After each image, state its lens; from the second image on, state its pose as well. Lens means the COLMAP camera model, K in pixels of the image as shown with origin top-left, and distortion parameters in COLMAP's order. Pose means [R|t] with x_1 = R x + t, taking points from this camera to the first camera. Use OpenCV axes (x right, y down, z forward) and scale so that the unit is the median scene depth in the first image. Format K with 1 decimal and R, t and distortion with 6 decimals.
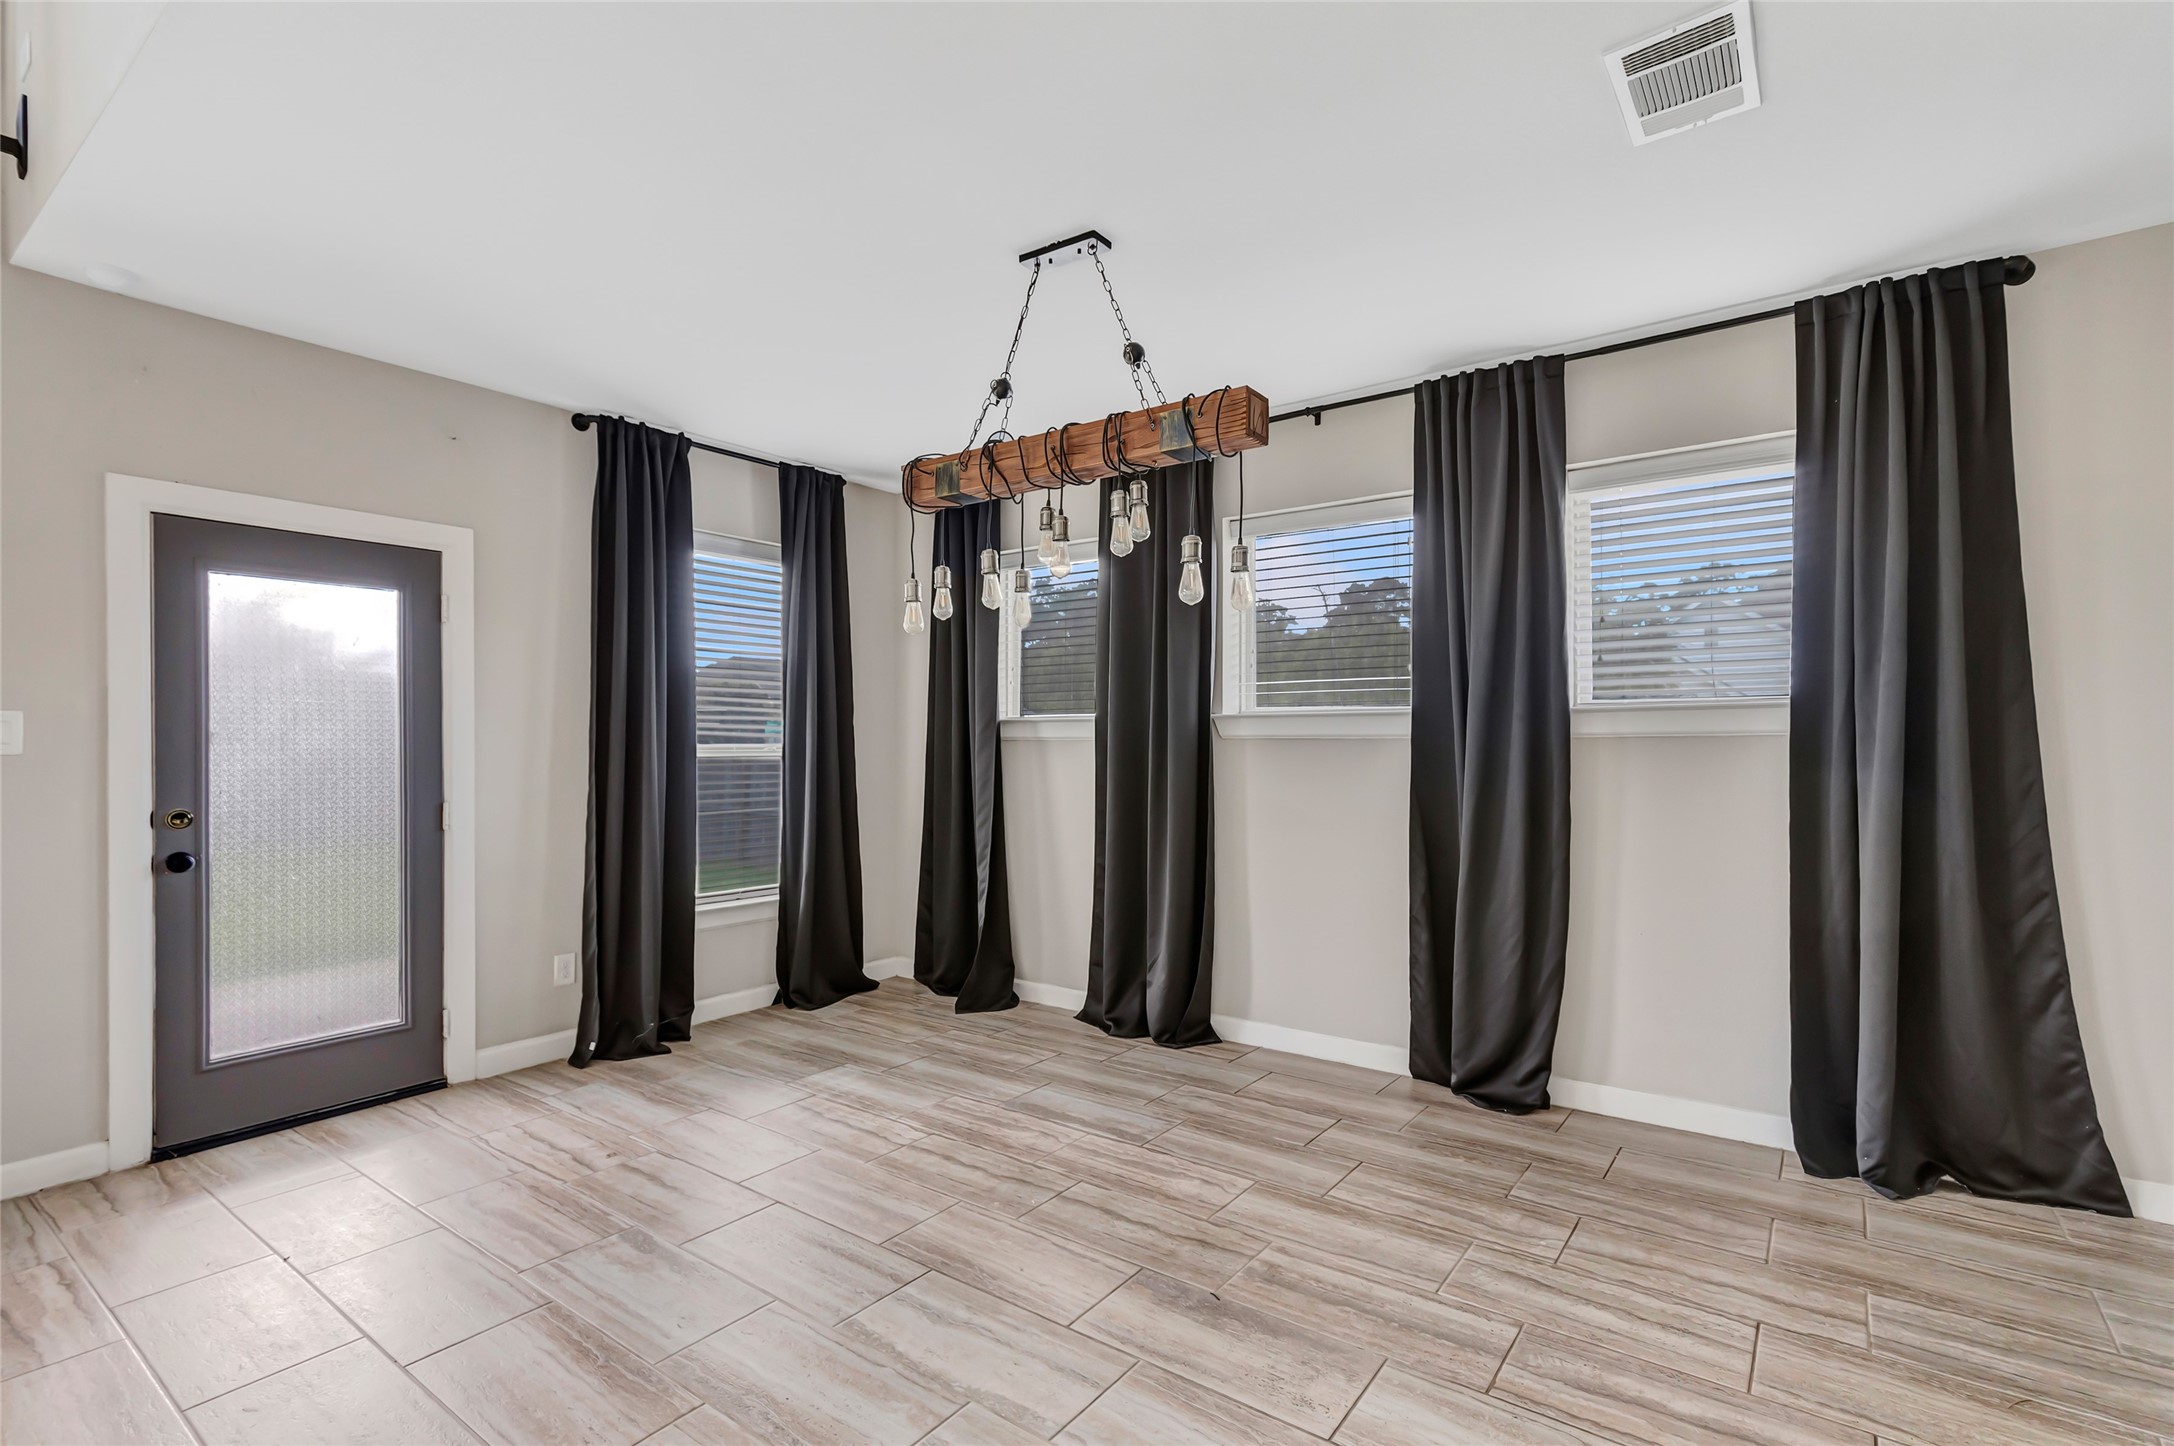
lens RADIAL K [[990.7, 0, 1099.0], [0, 990.7, 735.3], [0, 0, 1]] dist [-0.001282, 0.002334]
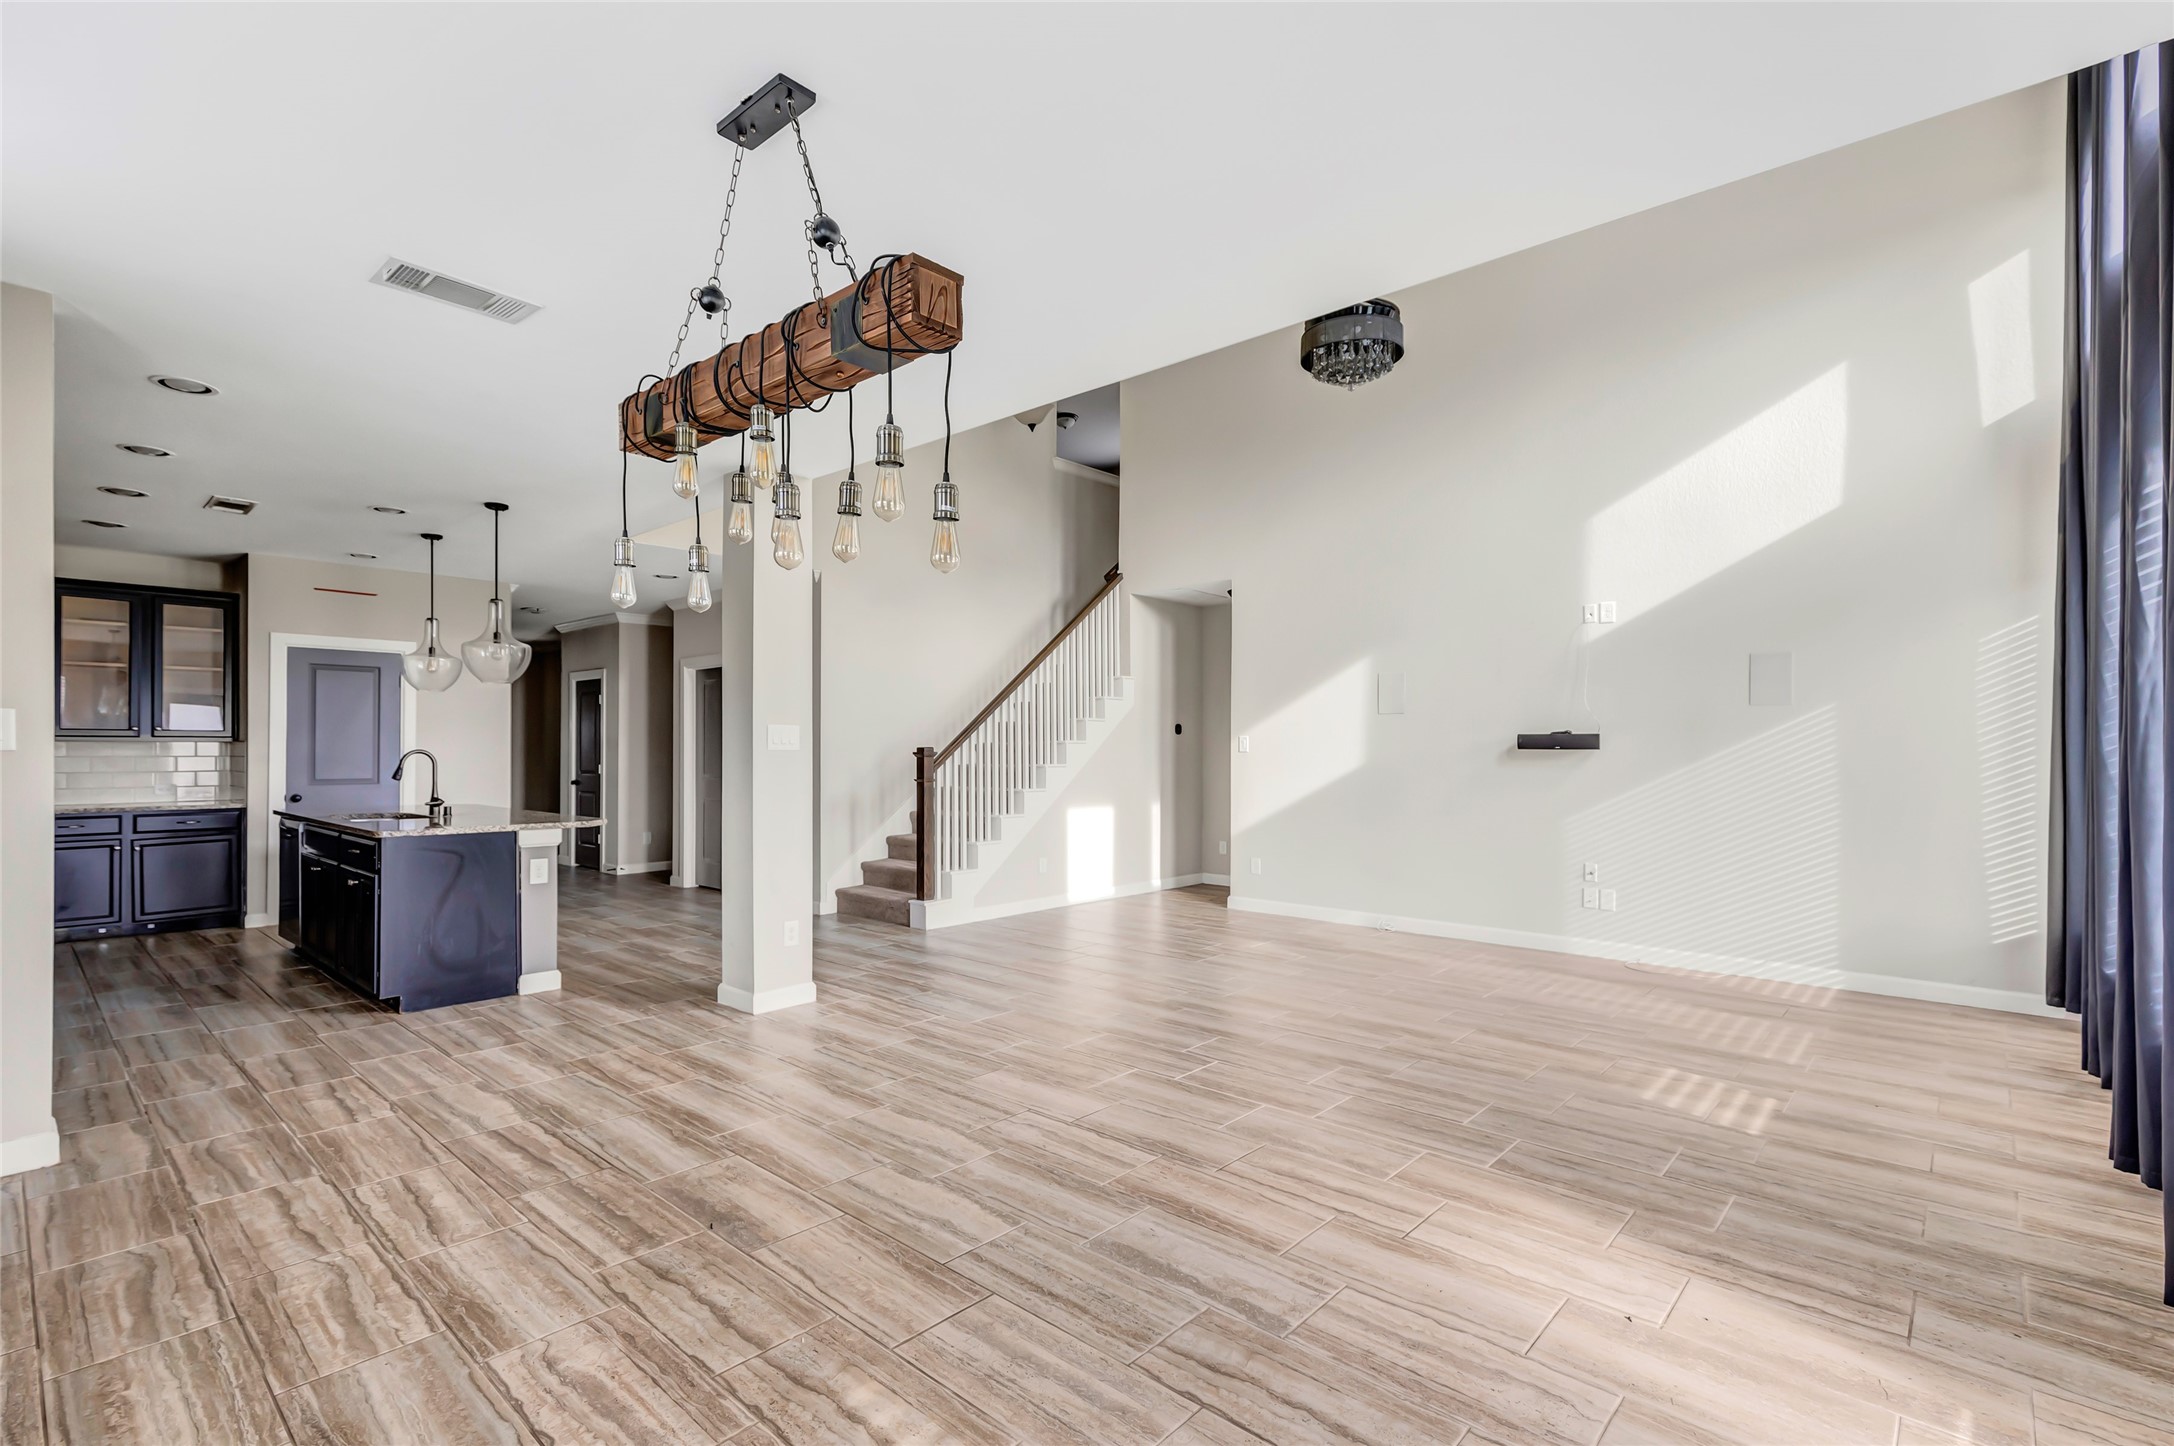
lens RADIAL K [[990.7, 0, 1102.2], [0, 990.7, 748.3], [0, 0, 1]] dist [-0.001282, 0.002334]
pose [[-0.995494, 0.001218, 0.094821, -0.323714], [0.000540, 0.999974, -0.007179, 0.005449], [-0.094827, -0.007096, -0.995468, 1.510753]]
